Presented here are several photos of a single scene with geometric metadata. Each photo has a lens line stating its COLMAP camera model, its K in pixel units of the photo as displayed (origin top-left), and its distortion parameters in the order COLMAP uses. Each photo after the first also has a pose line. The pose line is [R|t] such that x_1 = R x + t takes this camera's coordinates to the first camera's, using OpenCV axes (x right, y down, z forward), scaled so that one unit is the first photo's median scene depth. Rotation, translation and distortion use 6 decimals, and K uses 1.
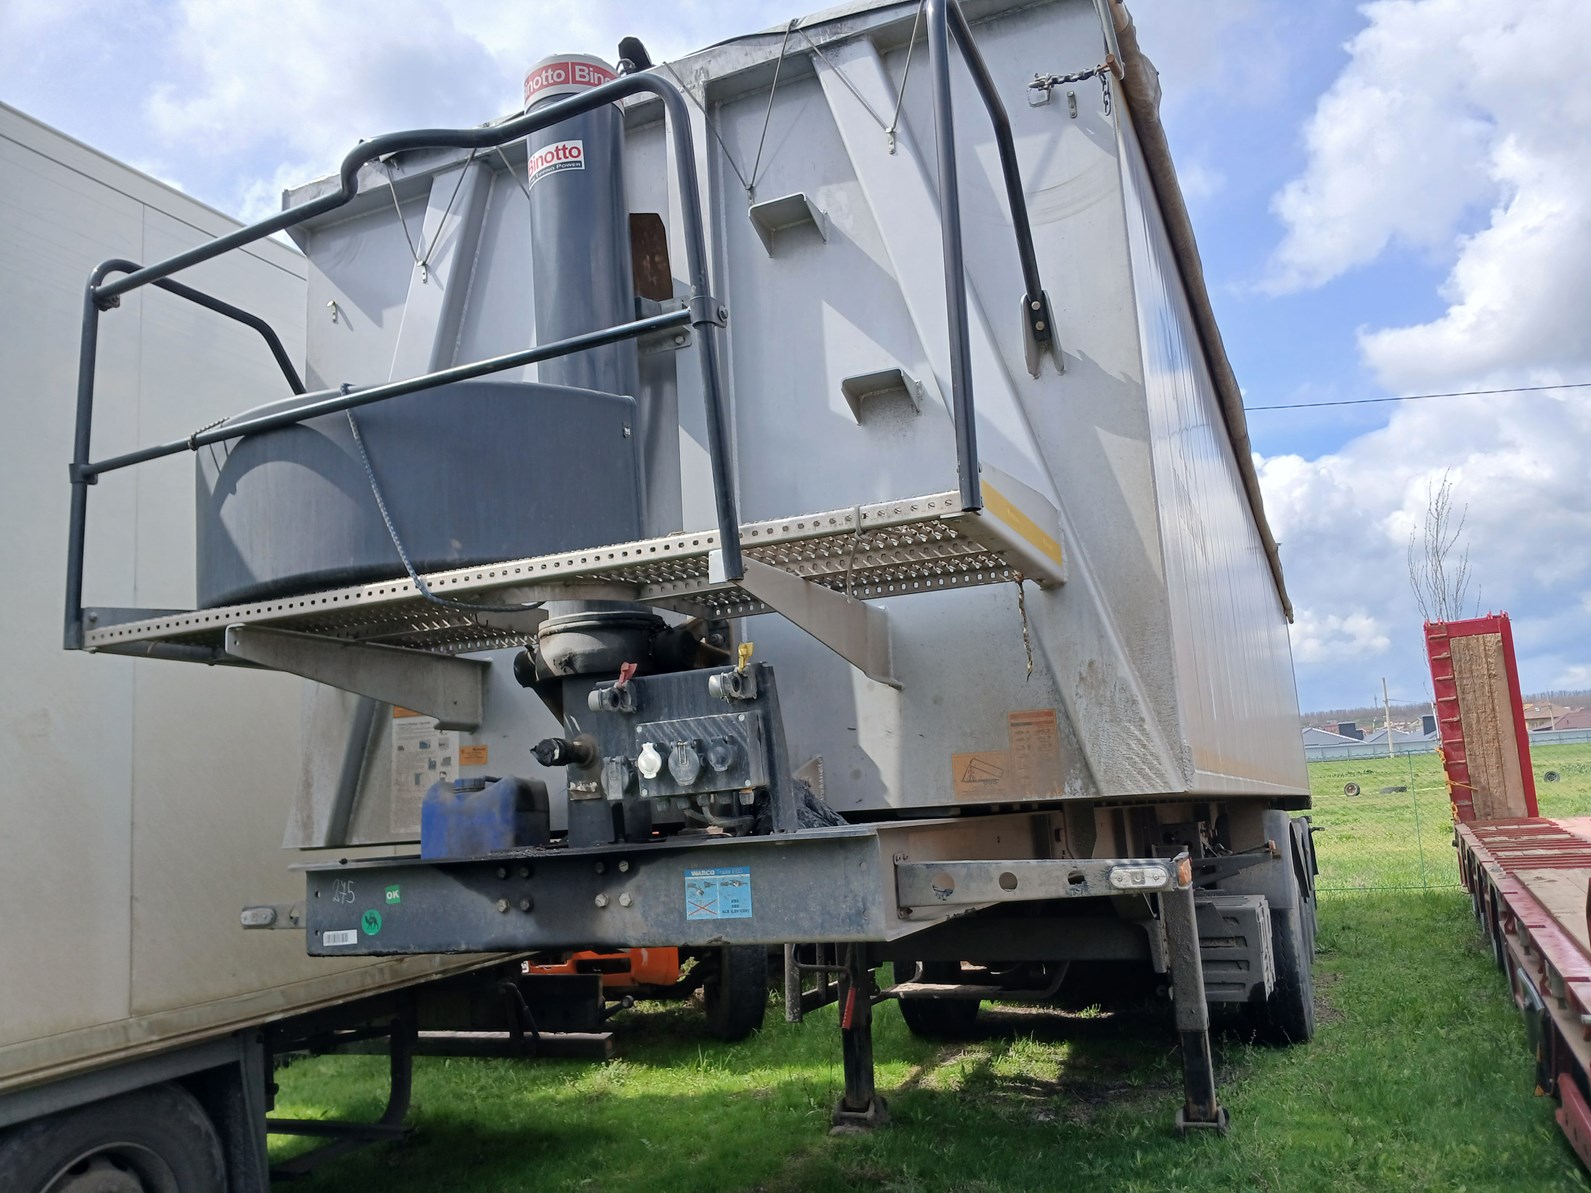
lens RADIAL K [[1259.3, 0, 797.1], [0, 1259.3, 592.5], [0, 0, 1]] dist [0.109874, -0.261814]
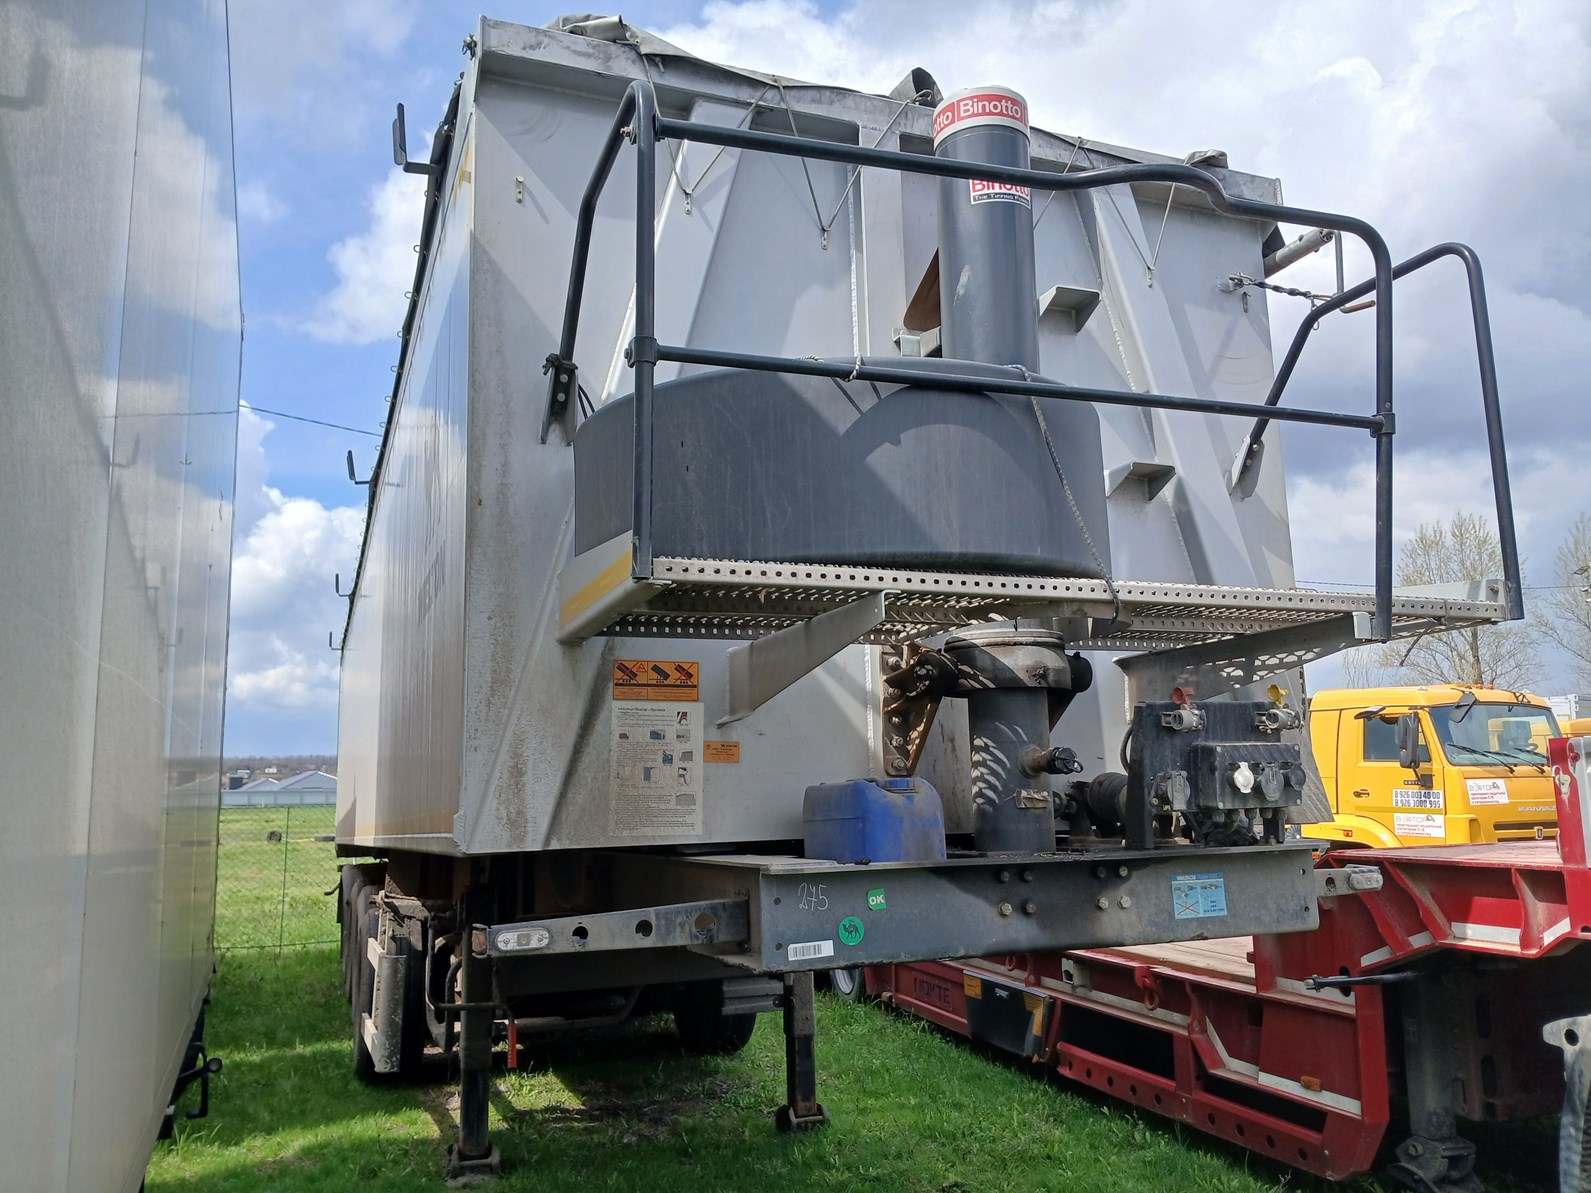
lens RADIAL K [[1259.3, 0, 797.1], [0, 1259.3, 592.5], [0, 0, 1]] dist [0.109874, -0.261814]
pose [[0.692810, 0.165607, 0.701847, -1.036186], [-0.141546, 0.985569, -0.092830, 0.110540], [-0.707092, -0.035030, 0.706253, 0.397271]]
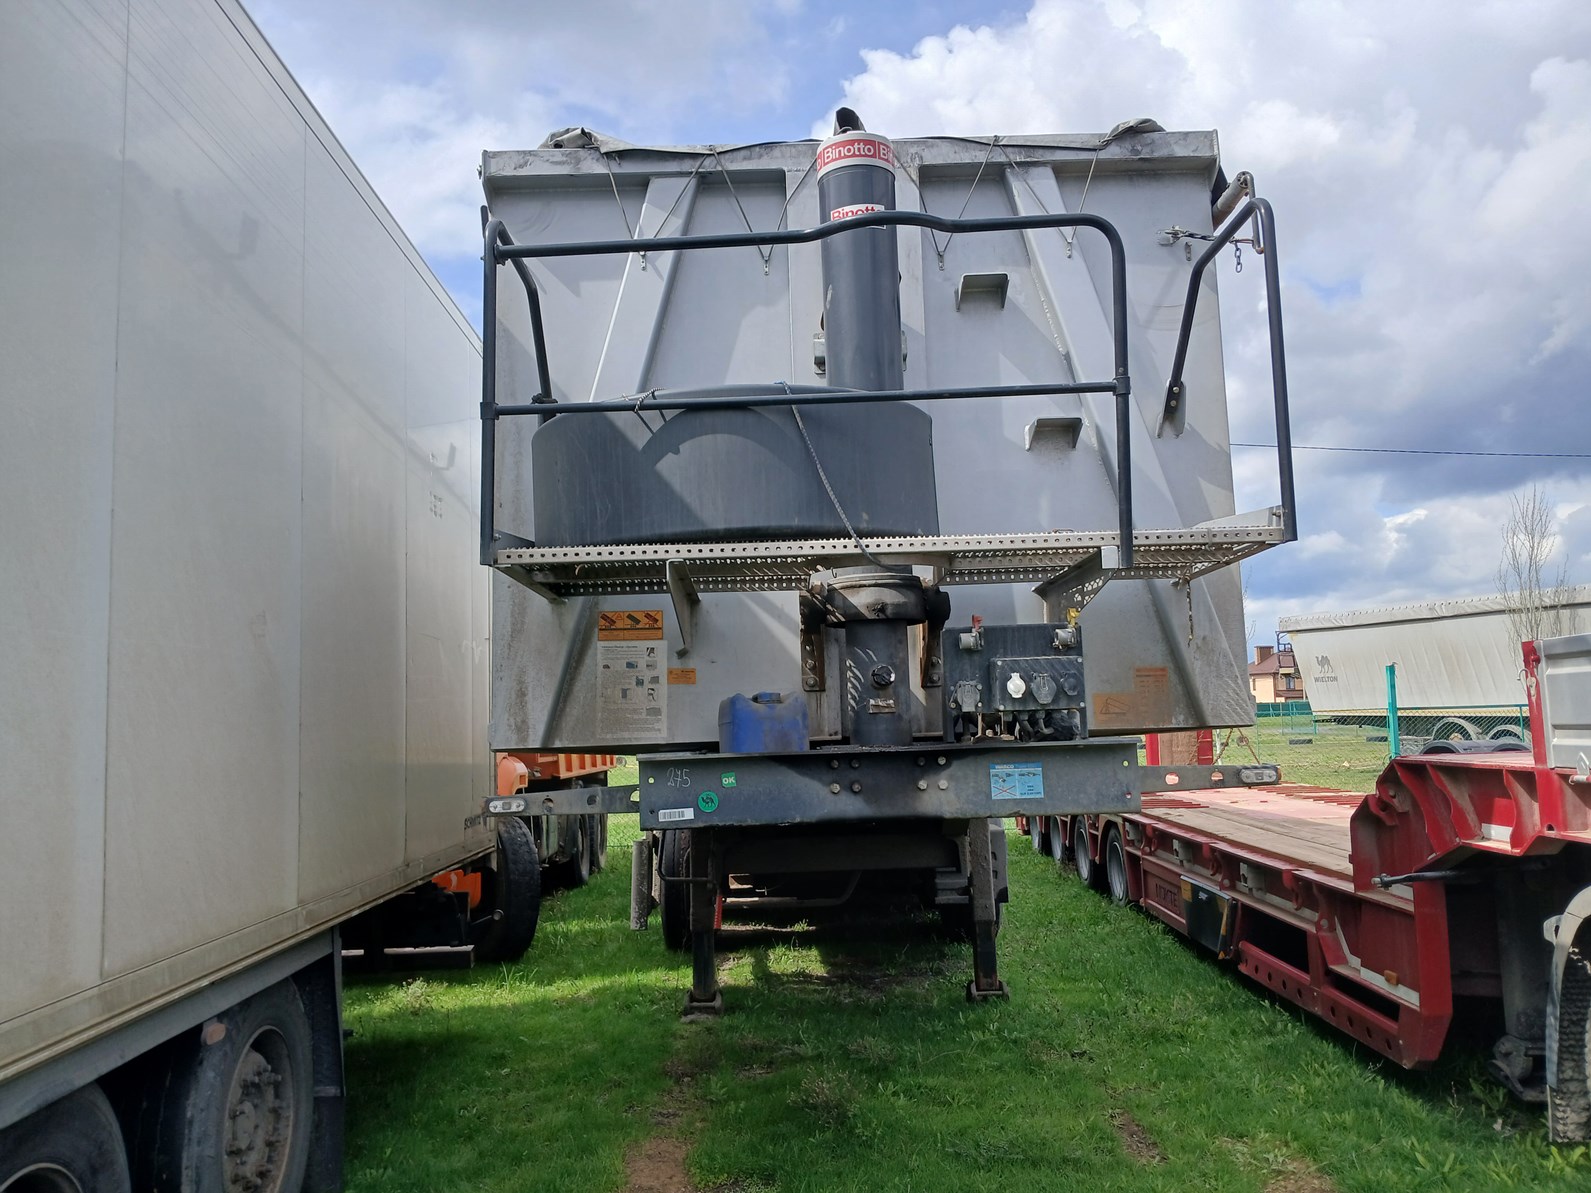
lens RADIAL K [[1270.2, 0, 793.8], [0, 1270.2, 592.2], [0, 0, 1]] dist [0.136895, -0.323604]
pose [[0.909283, 0.082951, 0.407828, -0.788905], [-0.095016, 0.995432, 0.009378, 0.032532], [-0.405187, -0.047278, 0.913010, -0.177178]]
